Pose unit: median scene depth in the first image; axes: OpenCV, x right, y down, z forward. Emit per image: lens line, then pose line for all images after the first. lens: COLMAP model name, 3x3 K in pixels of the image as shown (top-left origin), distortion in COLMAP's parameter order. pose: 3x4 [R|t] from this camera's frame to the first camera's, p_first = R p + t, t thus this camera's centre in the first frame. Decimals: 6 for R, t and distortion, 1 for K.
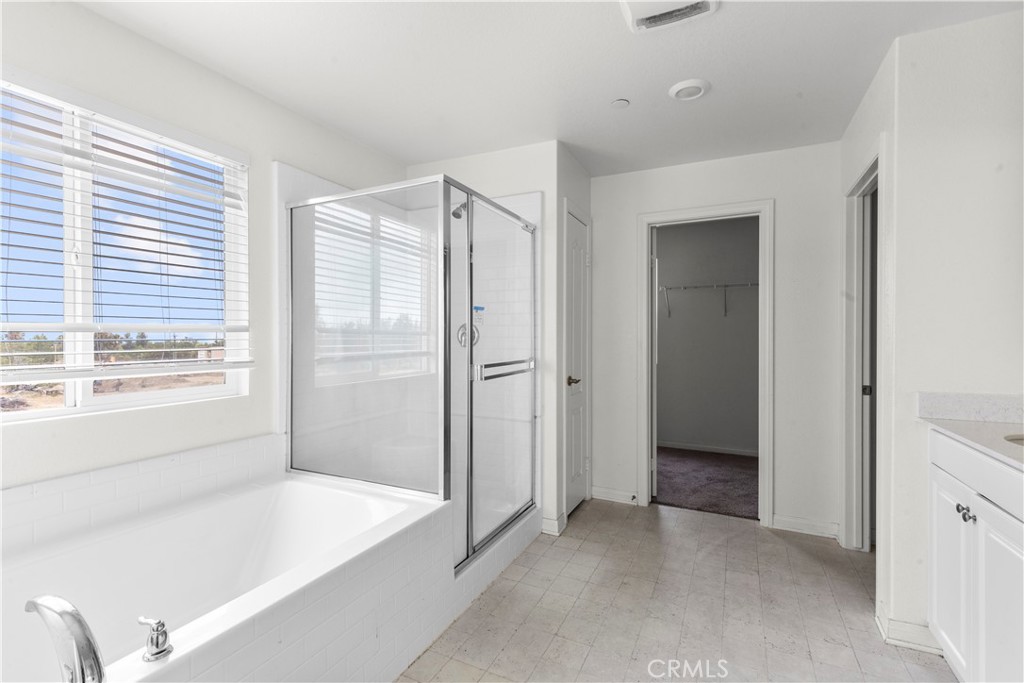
lens RADIAL K [[462.6, 0, 512.0], [0, 462.6, 341.5], [0, 0, 1]] dist [0.001449, -0.000585]
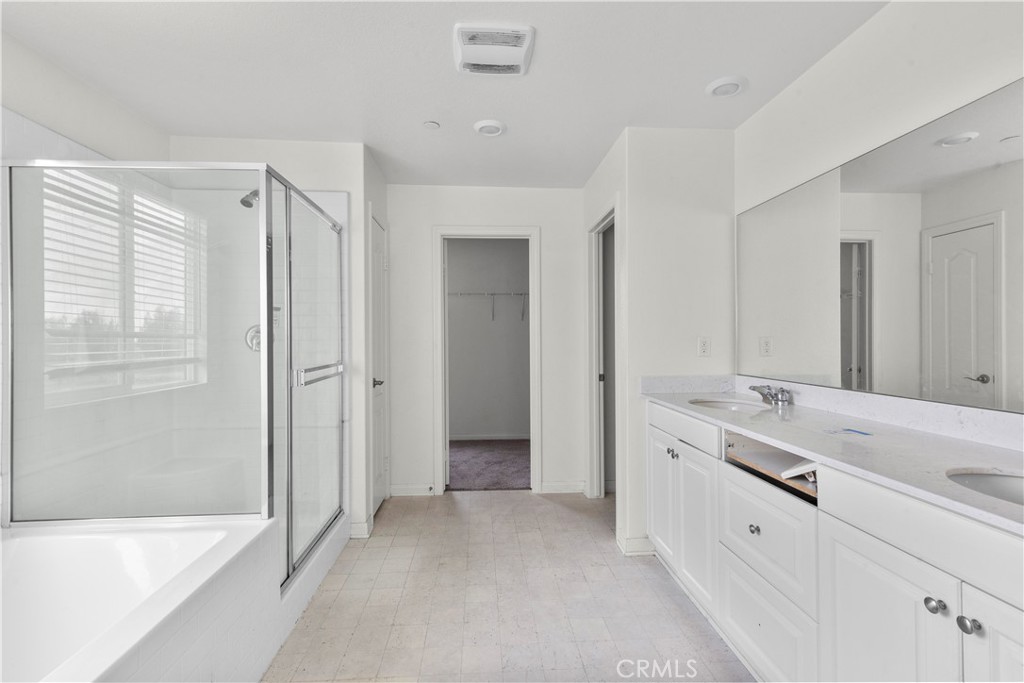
lens RADIAL K [[466.1, 0, 512.0], [0, 466.1, 341.5], [0, 0, 1]] dist [-0.000994, -0.000563]
pose [[0.859483, -0.008399, 0.511095, -0.146855], [0.009824, 0.999952, -0.000088, -0.002403], [-0.511069, 0.005096, 0.859525, -0.031169]]
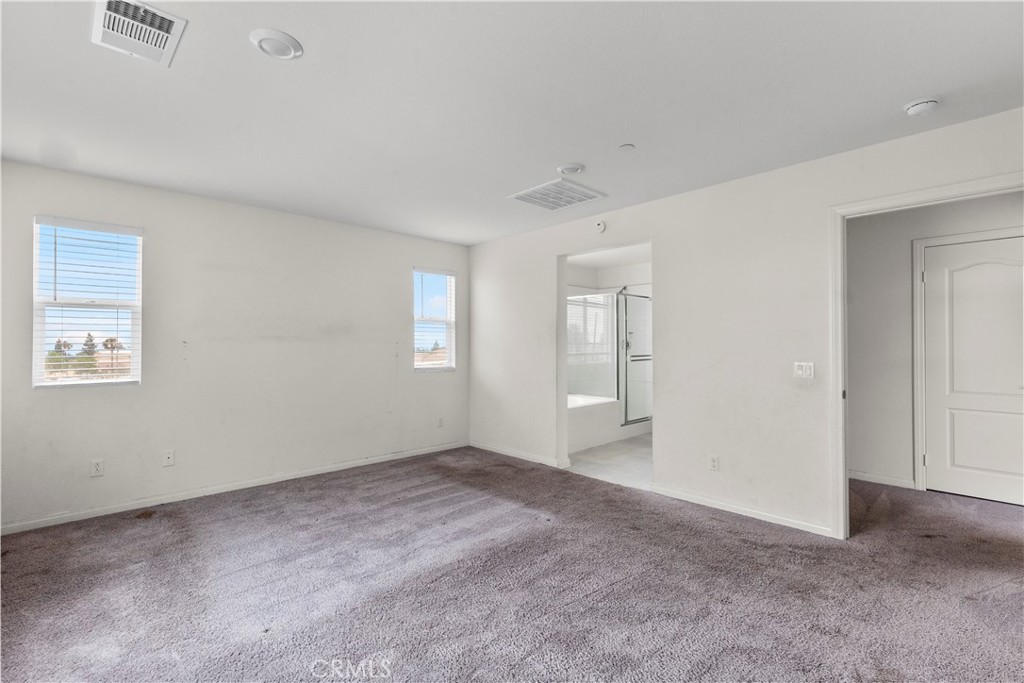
lens RADIAL K [[466.1, 0, 512.0], [0, 466.1, 341.5], [0, 0, 1]] dist [-0.000994, -0.000563]
pose [[0.940349, -0.005367, -0.340170, 0.171925], [0.002413, 0.999956, -0.009105, -0.009728], [0.340204, 0.007741, 0.940320, -1.468342]]
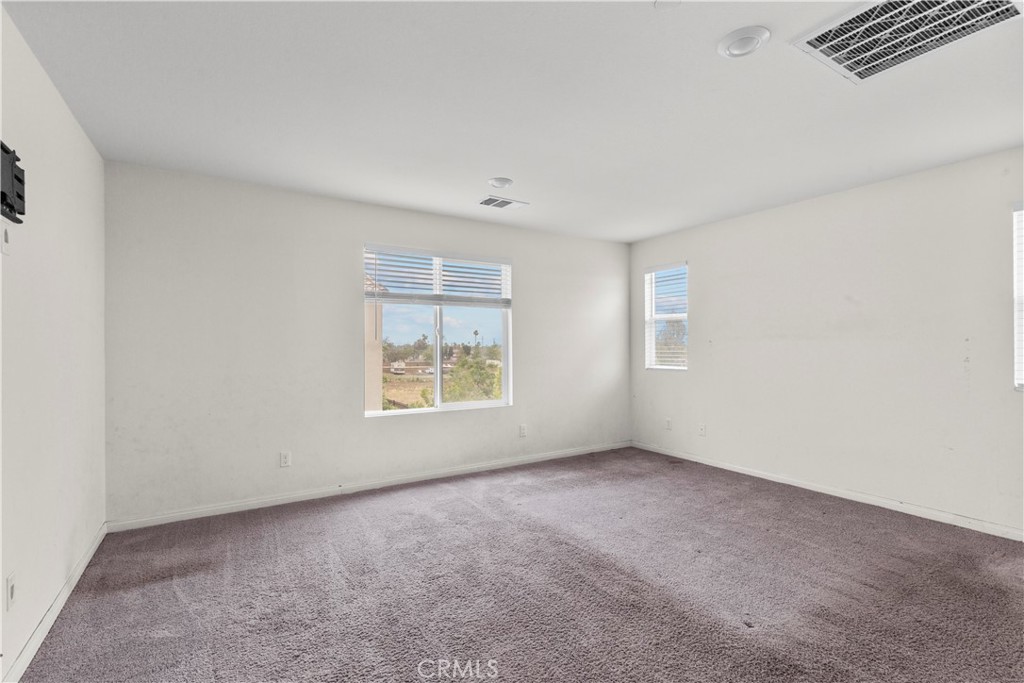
lens RADIAL K [[466.1, 0, 512.0], [0, 466.1, 341.5], [0, 0, 1]] dist [-0.000994, -0.000563]
pose [[-0.517206, -0.005941, -0.855840, 0.676724], [-0.004151, 0.999982, -0.004433, -0.017049], [0.855851, 0.001259, -0.517221, -0.295108]]
